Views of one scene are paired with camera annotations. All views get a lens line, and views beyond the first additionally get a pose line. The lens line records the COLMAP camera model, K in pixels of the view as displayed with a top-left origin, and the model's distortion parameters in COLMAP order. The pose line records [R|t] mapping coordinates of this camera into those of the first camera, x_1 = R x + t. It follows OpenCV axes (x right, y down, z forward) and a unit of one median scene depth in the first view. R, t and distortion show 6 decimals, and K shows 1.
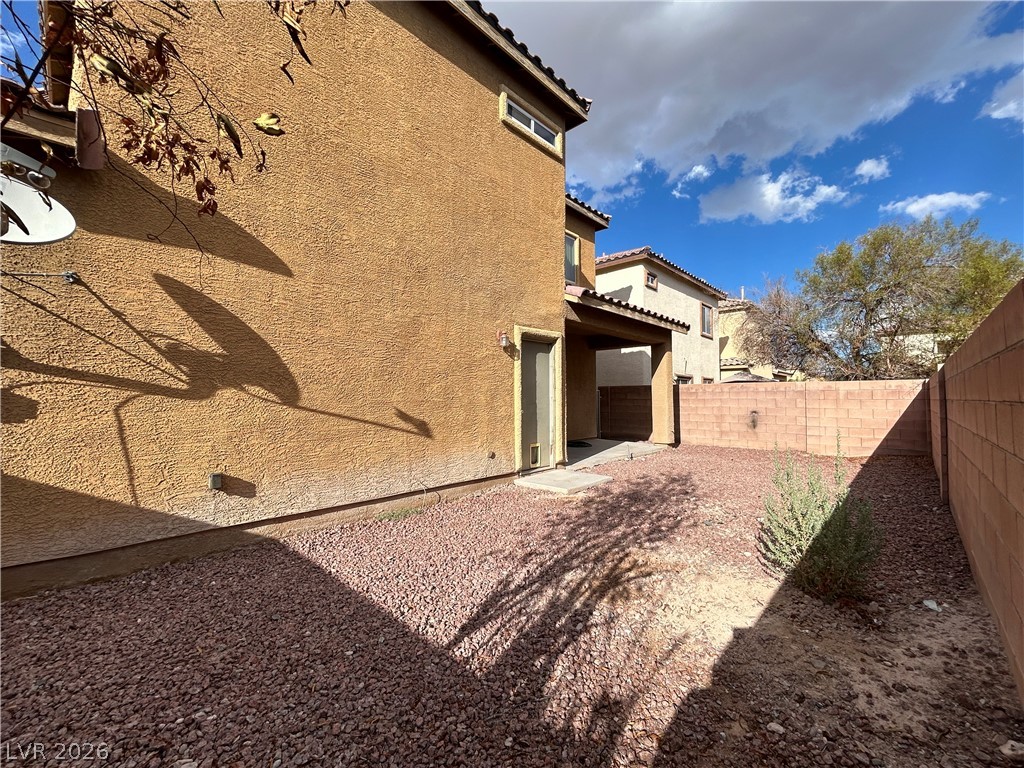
lens RADIAL K [[412.6, 0, 512.0], [0, 412.6, 384.0], [0, 0, 1]] dist [-0.000758, 0.000054]
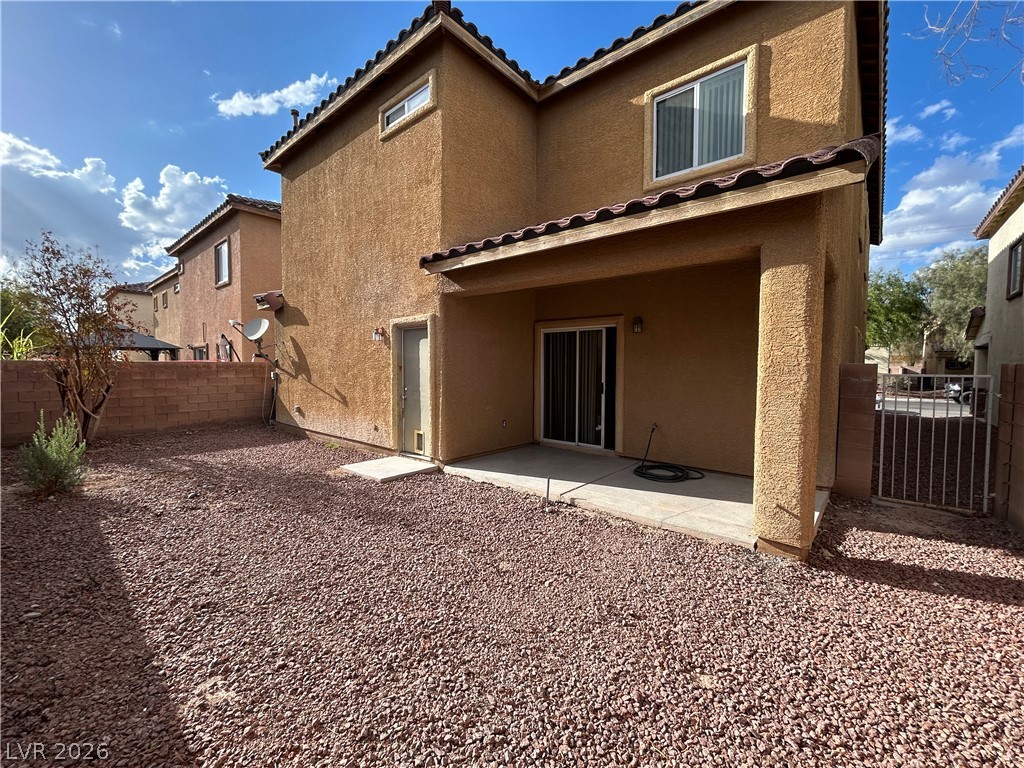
lens RADIAL K [[412.6, 0, 512.0], [0, 412.6, 384.0], [0, 0, 1]] dist [-0.000758, 0.000054]
pose [[0.060504, 0.046578, -0.997081, 1.066026], [0.028395, 0.998426, 0.048364, -0.011891], [0.997764, -0.031239, 0.059086, 1.164589]]
